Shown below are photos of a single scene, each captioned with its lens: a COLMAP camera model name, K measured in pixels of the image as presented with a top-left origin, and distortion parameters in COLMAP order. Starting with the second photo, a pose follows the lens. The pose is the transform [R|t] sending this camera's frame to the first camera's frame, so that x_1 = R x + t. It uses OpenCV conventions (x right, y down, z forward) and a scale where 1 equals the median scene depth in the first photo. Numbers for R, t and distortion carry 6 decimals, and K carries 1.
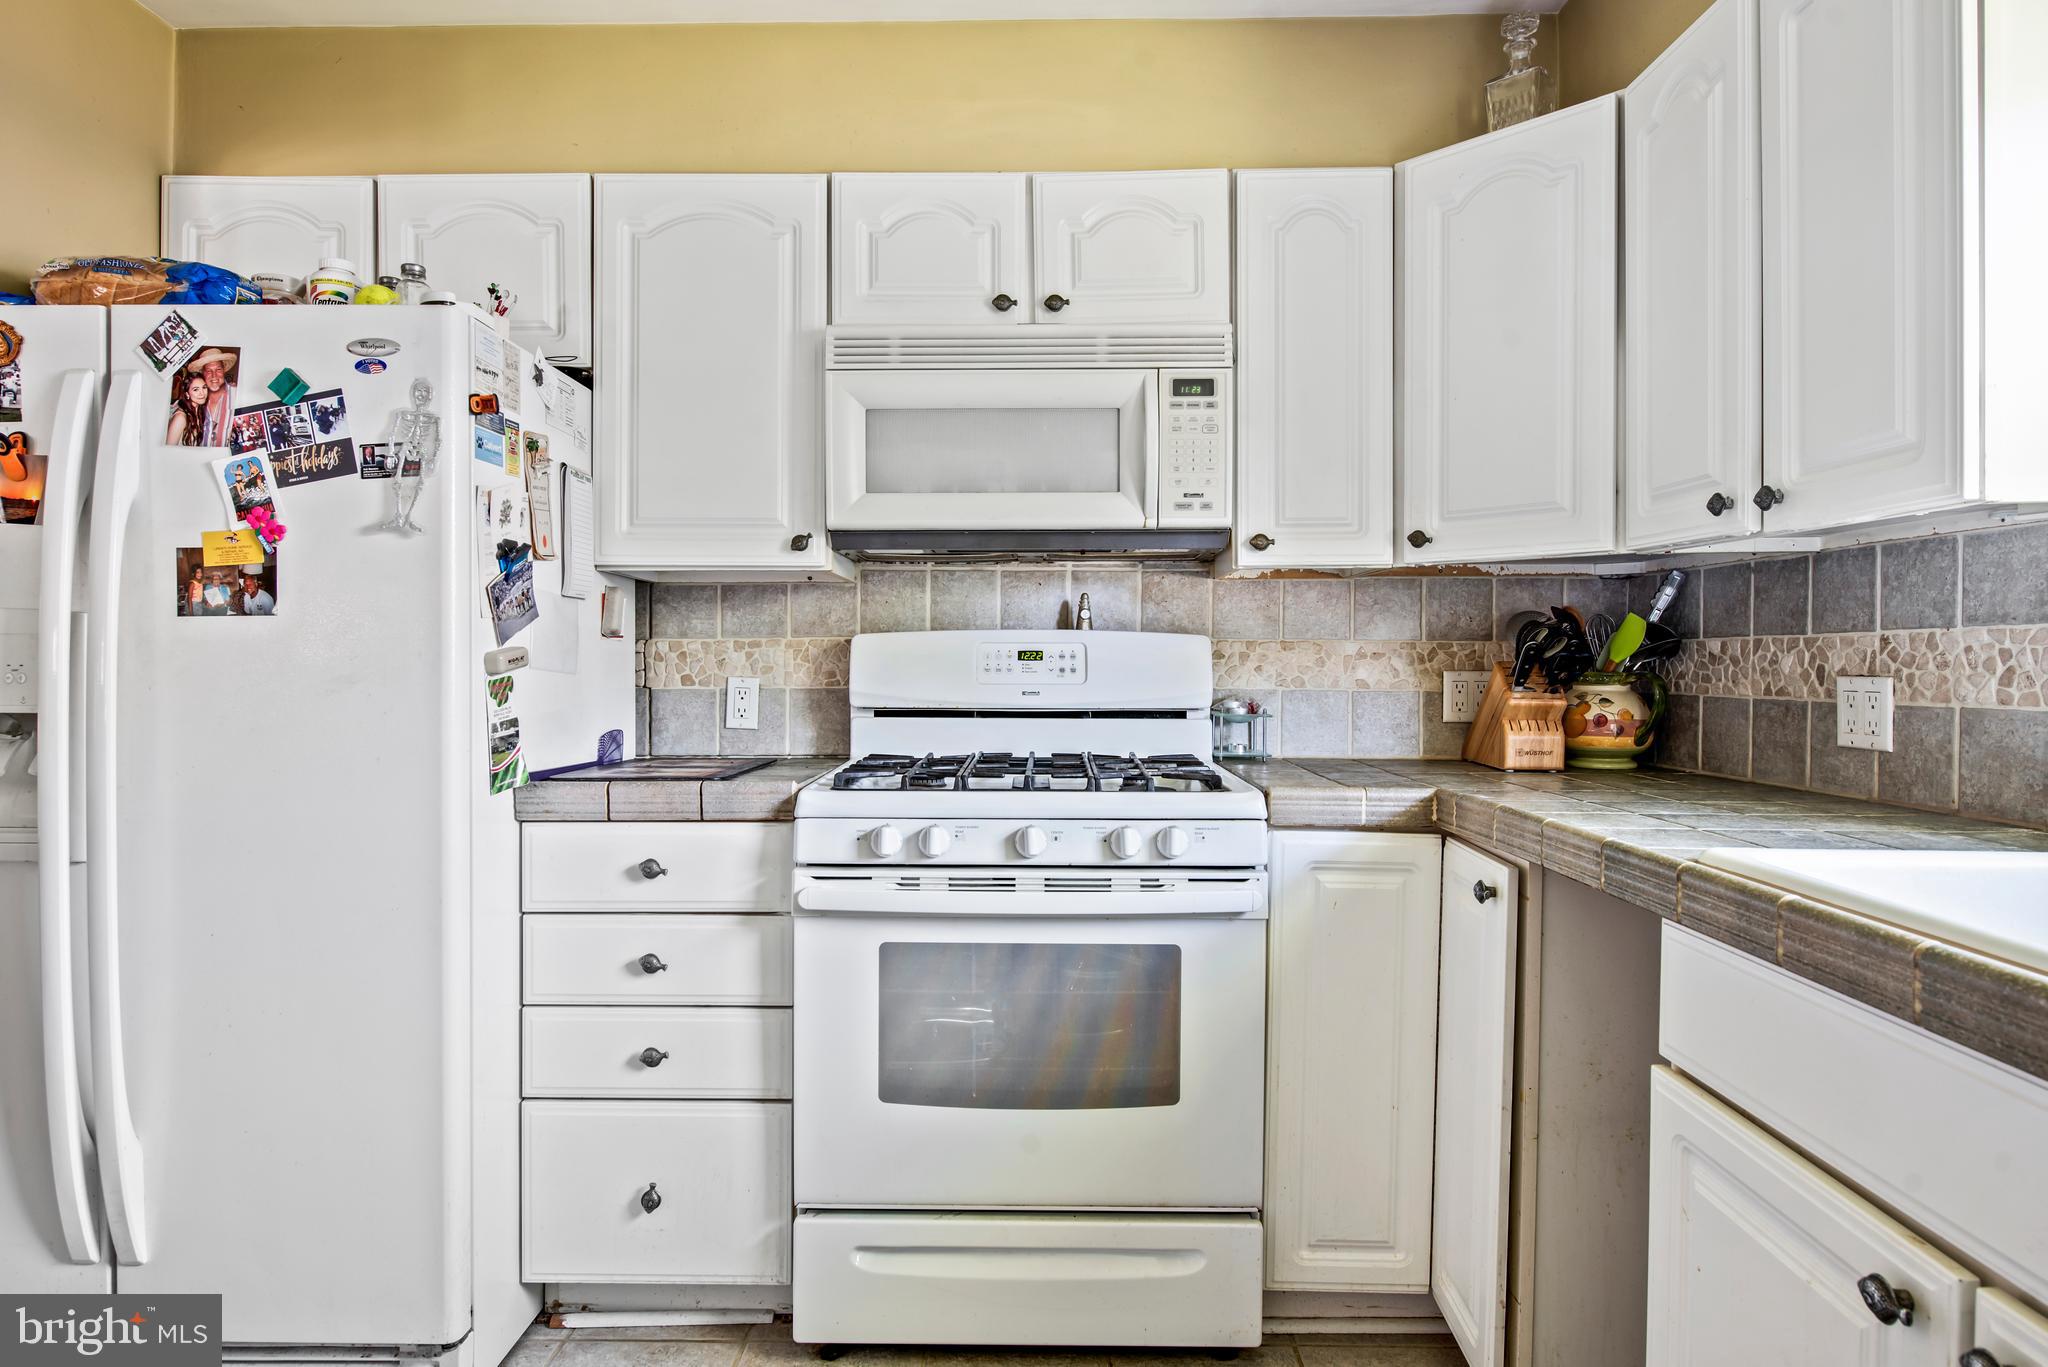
lens RADIAL K [[1130.2, 0, 1020.9], [0, 1130.2, 676.1], [0, 0, 1]] dist [-0.001385, -0.002832]
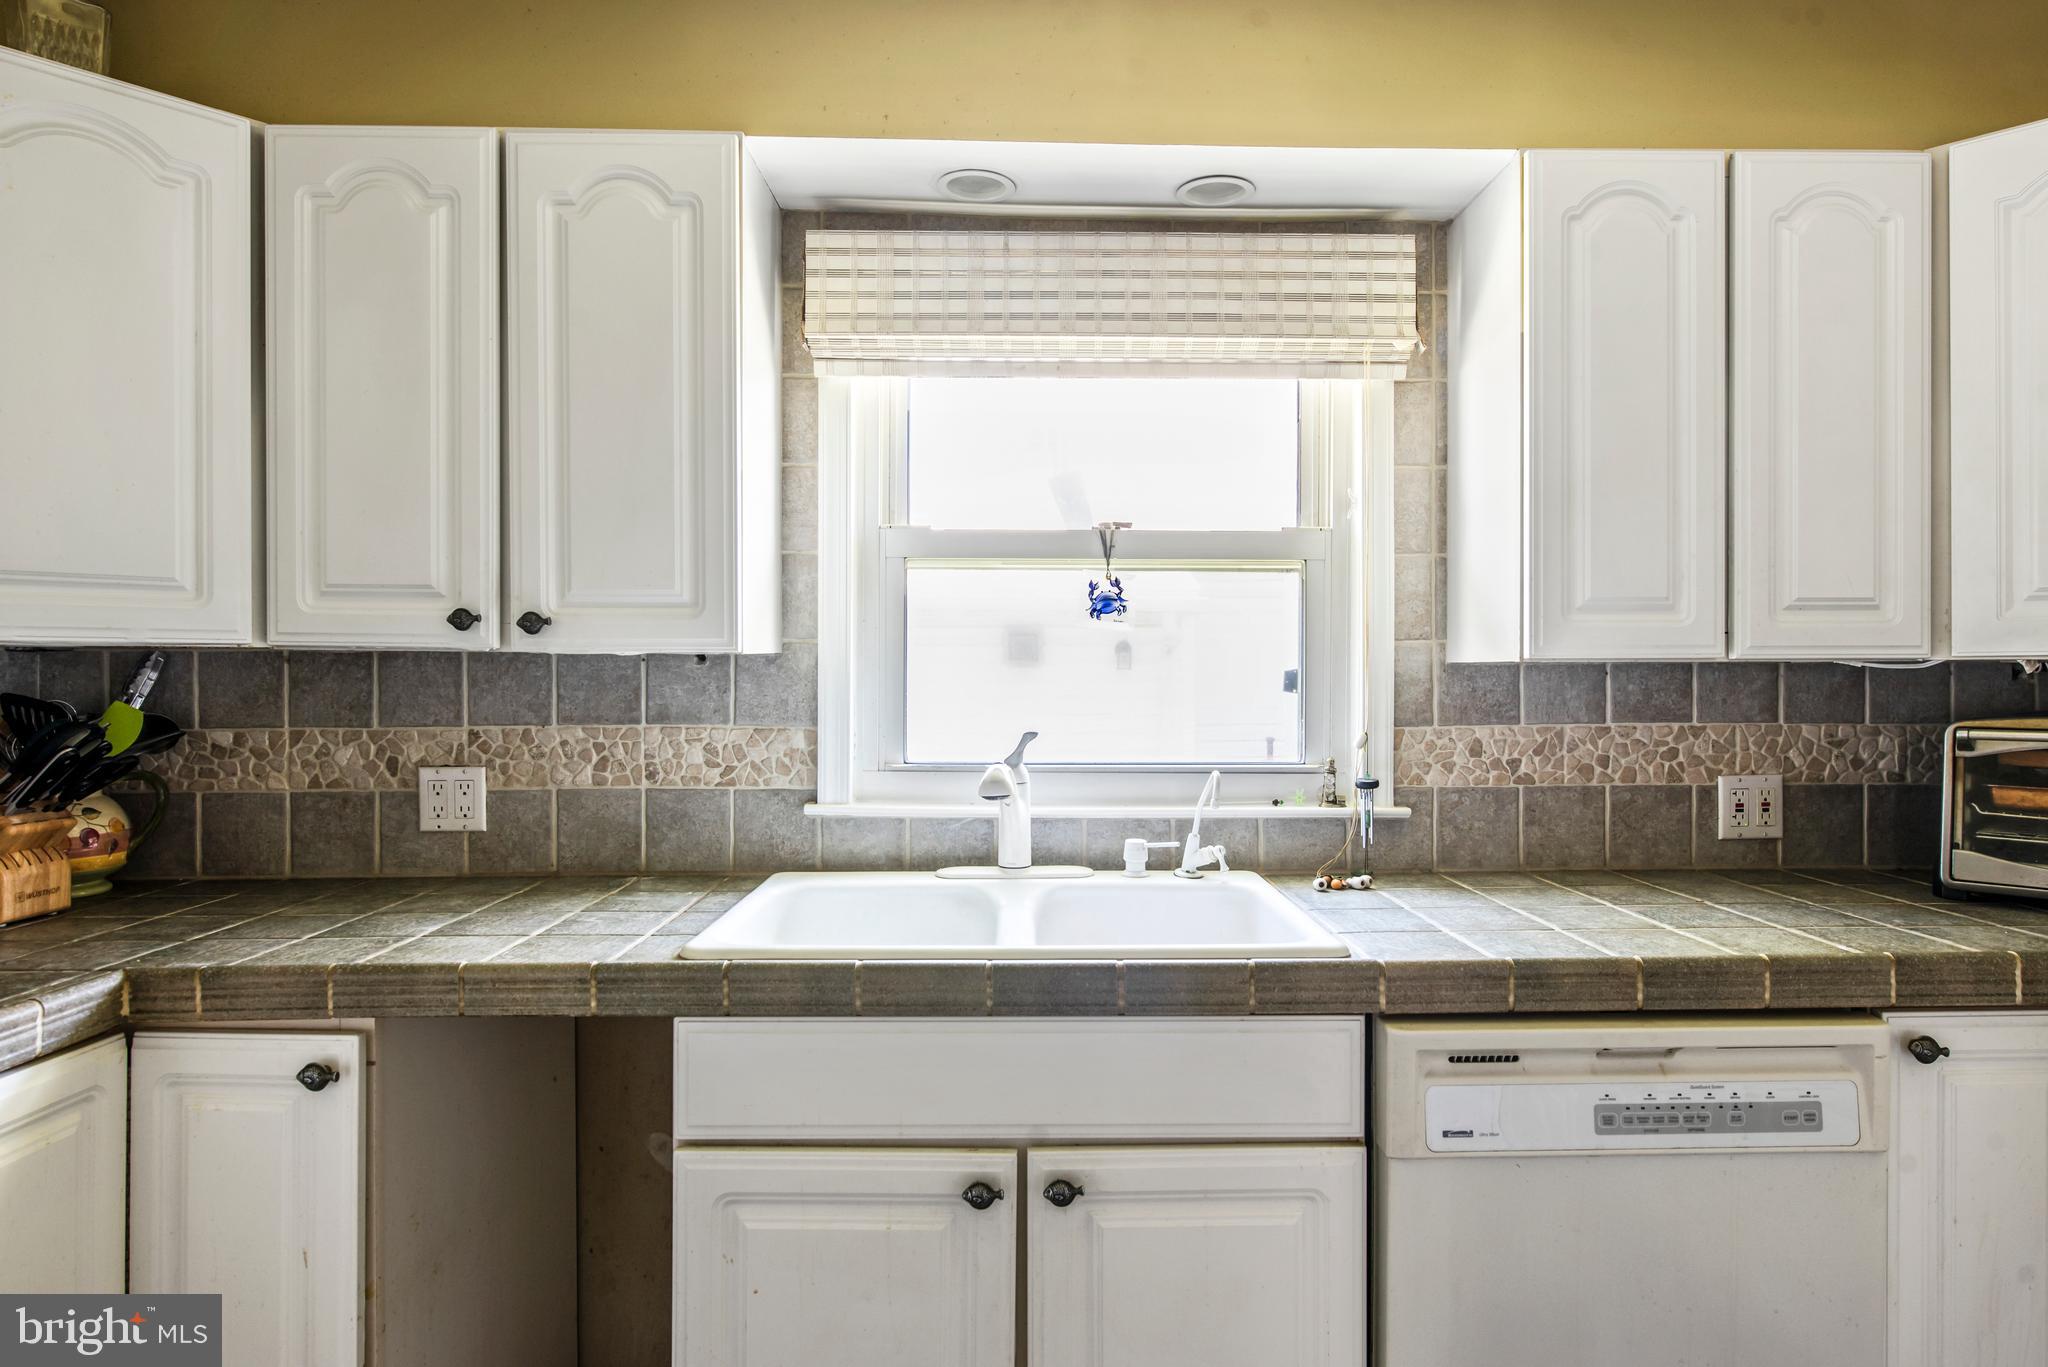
lens RADIAL K [[1130.2, 0, 1020.9], [0, 1130.2, 676.1], [0, 0, 1]] dist [-0.001385, -0.002832]
pose [[-0.030412, -0.010285, 0.999485, -0.365055], [0.017504, 0.999788, 0.010821, -0.086050], [-0.999384, 0.017824, -0.030225, 0.438333]]
